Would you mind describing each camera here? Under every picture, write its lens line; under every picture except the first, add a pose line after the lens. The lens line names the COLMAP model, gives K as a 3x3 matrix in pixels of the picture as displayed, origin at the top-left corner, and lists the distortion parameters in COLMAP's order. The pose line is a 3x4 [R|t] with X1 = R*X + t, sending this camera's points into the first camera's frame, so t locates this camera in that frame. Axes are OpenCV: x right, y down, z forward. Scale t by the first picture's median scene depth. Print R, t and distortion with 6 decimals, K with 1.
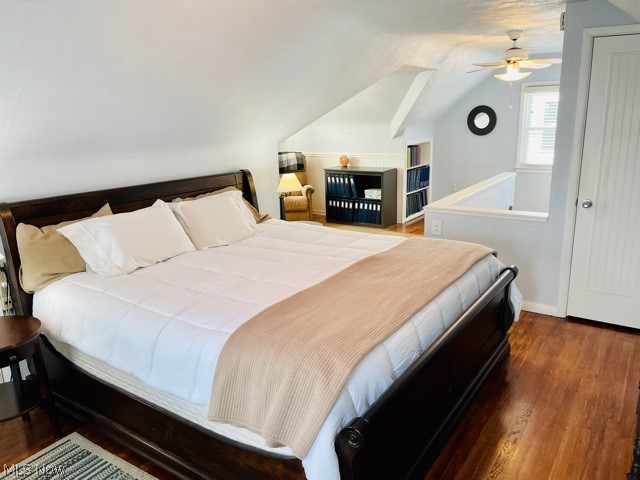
lens RADIAL K [[491.0, 0, 320.0], [0, 491.0, 240.0], [0, 0, 1]] dist [0.029241, -0.001915]
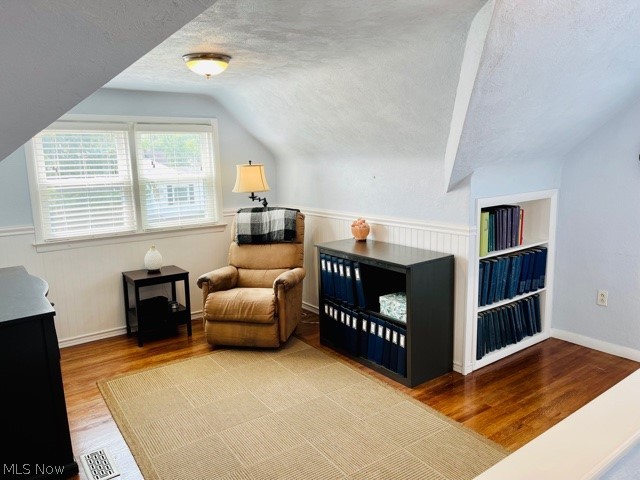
lens RADIAL K [[465.8, 0, 320.0], [0, 465.8, 240.0], [0, 0, 1]] dist [0.067016, -0.000127]
pose [[0.942120, 0.061782, -0.329535, 0.177369], [-0.083382, 0.995170, -0.051807, -0.124331], [0.324743, 0.076286, 0.942721, 0.532802]]
